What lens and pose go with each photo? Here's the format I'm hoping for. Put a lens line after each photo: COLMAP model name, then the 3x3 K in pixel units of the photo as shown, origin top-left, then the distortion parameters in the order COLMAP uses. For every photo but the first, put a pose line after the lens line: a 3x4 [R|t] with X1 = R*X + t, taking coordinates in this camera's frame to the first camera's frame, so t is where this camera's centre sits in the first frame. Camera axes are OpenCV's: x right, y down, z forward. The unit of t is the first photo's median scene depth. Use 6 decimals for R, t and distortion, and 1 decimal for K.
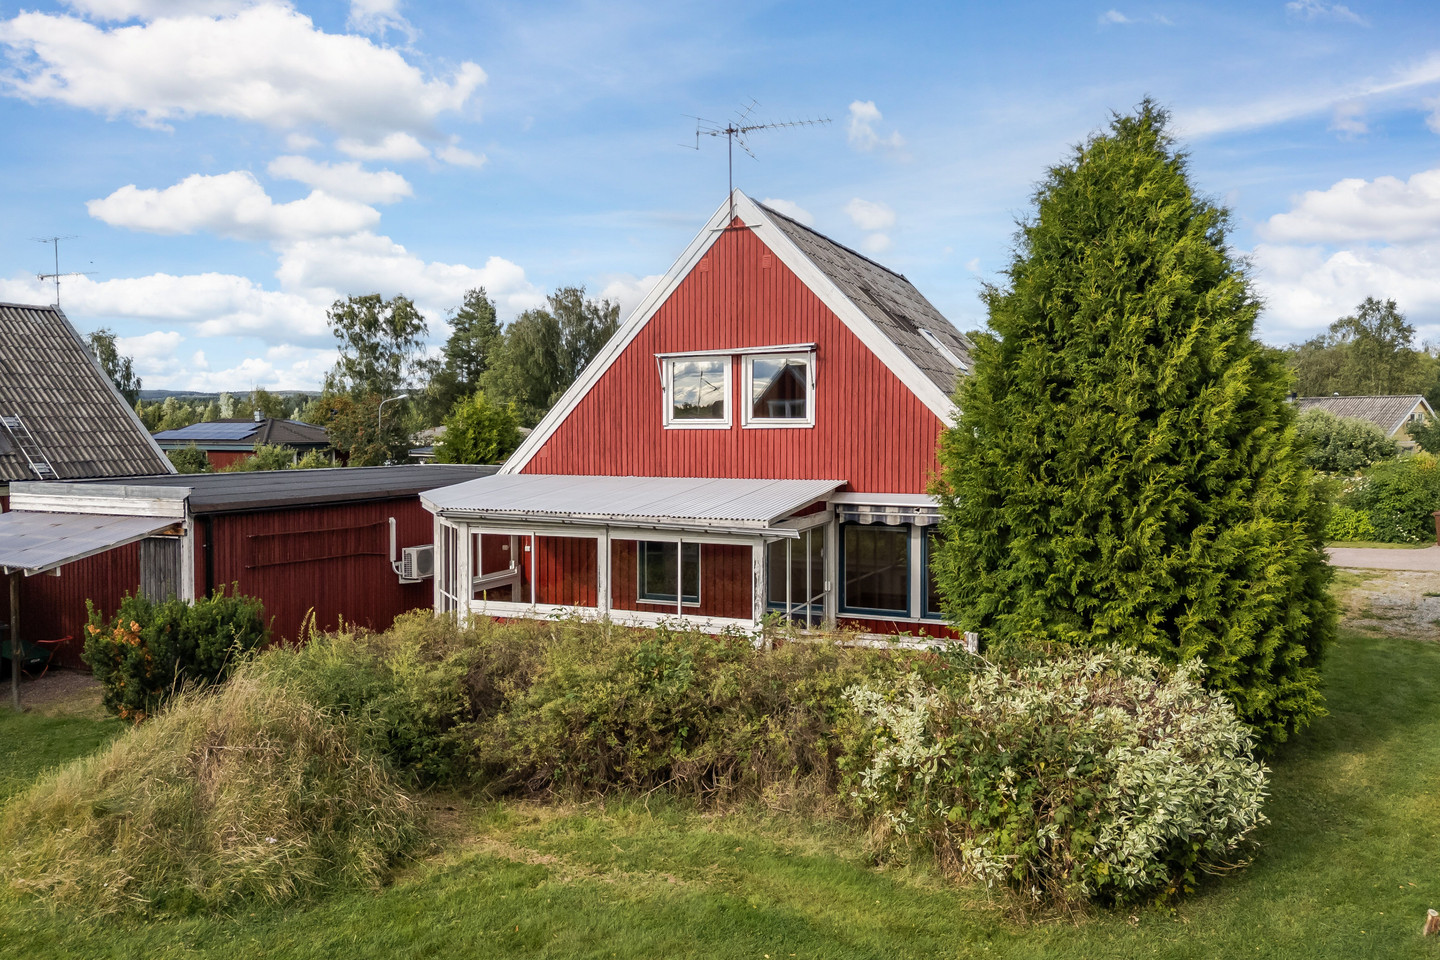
lens RADIAL K [[1158.6, 0, 624.1], [0, 1158.6, 438.6], [0, 0, 1]] dist [0.048793, -0.000964]
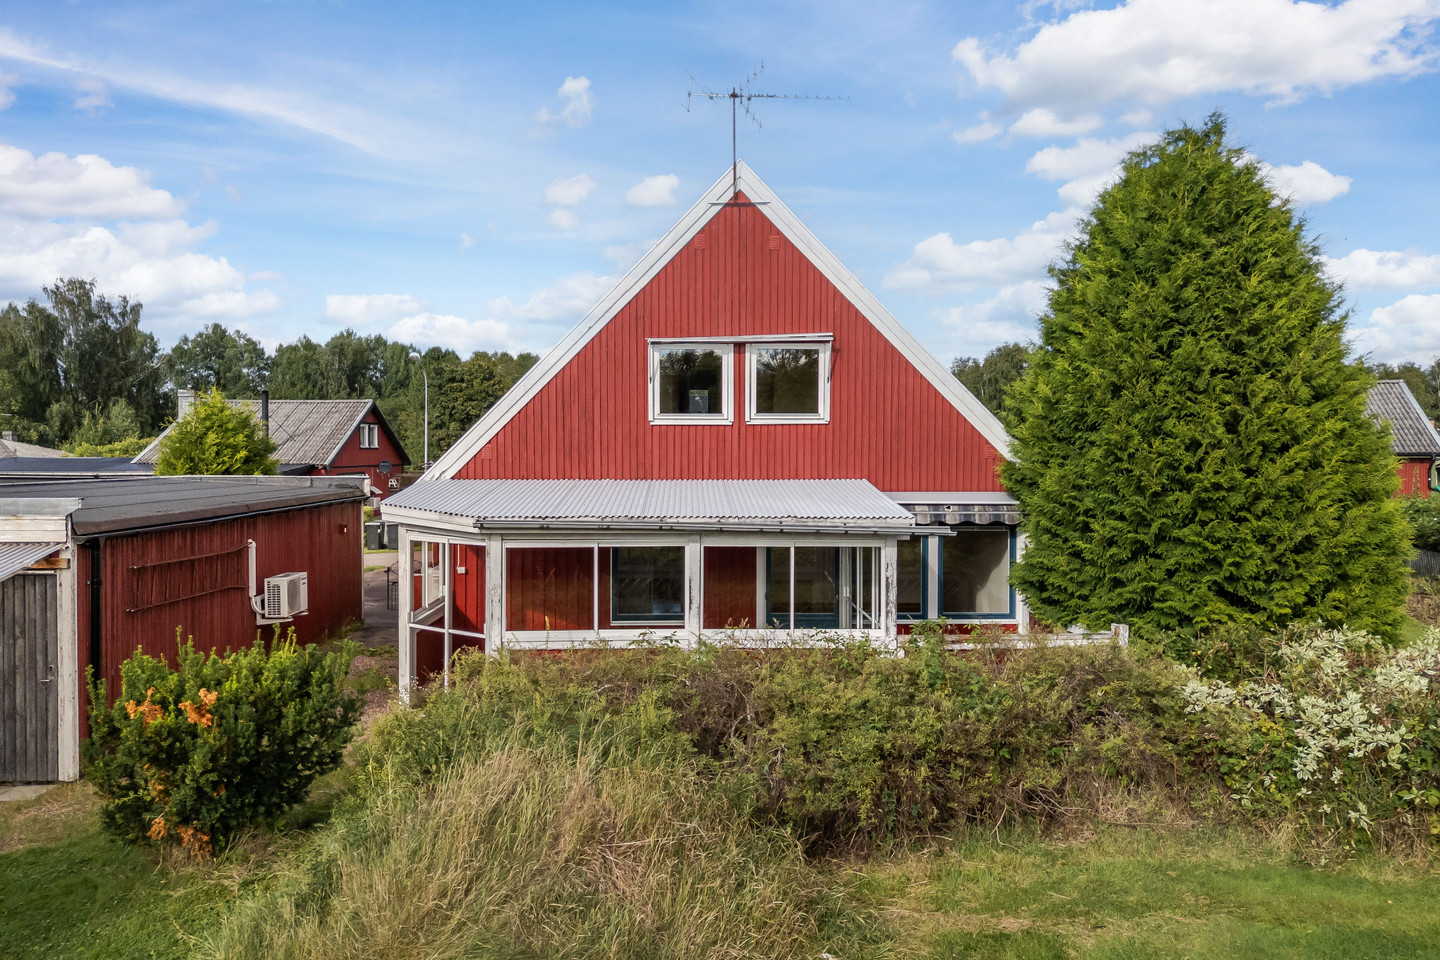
lens RADIAL K [[1177.5, 0, 748.9], [0, 1177.5, 452.5], [0, 0, 1]] dist [0.042718, -0.006642]
pose [[0.888615, 0.000231, 0.458654, -0.319822], [0.001920, 0.999989, -0.004224, 0.017336], [-0.458650, 0.004634, 0.888605, 0.177491]]
